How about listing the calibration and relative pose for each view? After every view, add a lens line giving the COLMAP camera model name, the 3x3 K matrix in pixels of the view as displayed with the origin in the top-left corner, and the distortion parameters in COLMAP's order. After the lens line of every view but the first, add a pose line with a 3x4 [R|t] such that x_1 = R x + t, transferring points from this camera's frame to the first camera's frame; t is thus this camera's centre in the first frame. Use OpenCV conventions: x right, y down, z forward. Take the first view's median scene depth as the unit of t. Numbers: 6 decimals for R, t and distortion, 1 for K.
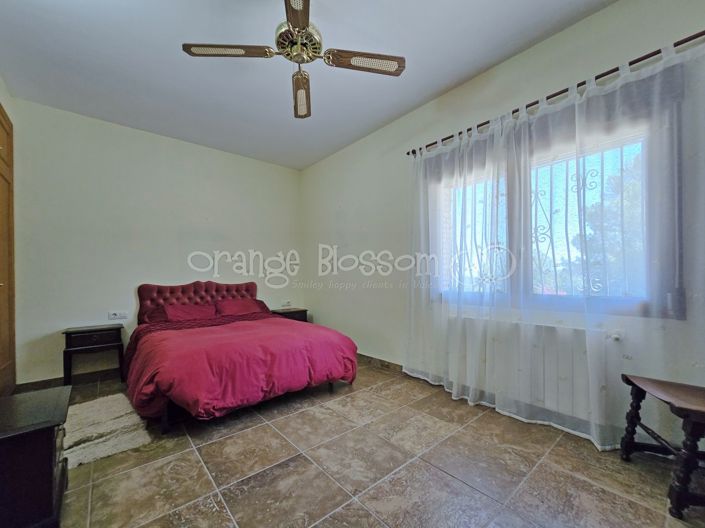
lens RADIAL K [[294.5, 0, 351.1], [0, 294.5, 270.4], [0, 0, 1]] dist [-0.003166, -0.000388]
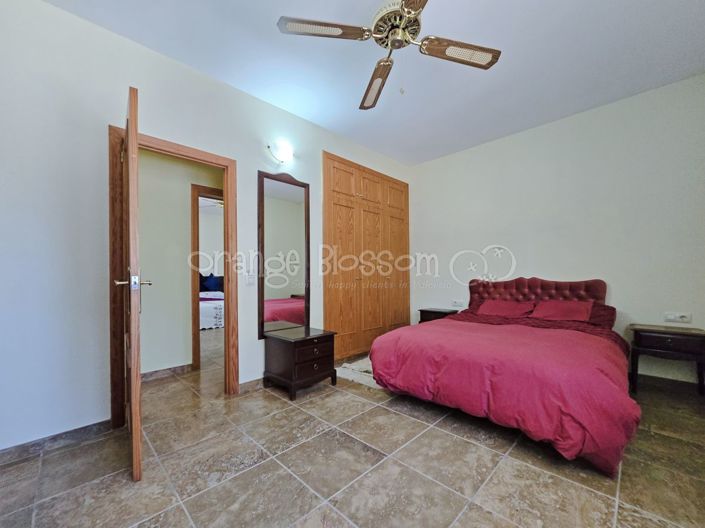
lens RADIAL K [[294.5, 0, 351.1], [0, 294.5, 270.4], [0, 0, 1]] dist [-0.003166, -0.000388]
pose [[0.073274, -0.008873, -0.997272, 0.663249], [0.030302, 0.999519, -0.006666, 0.006728], [0.996851, -0.029731, 0.073508, 0.682543]]
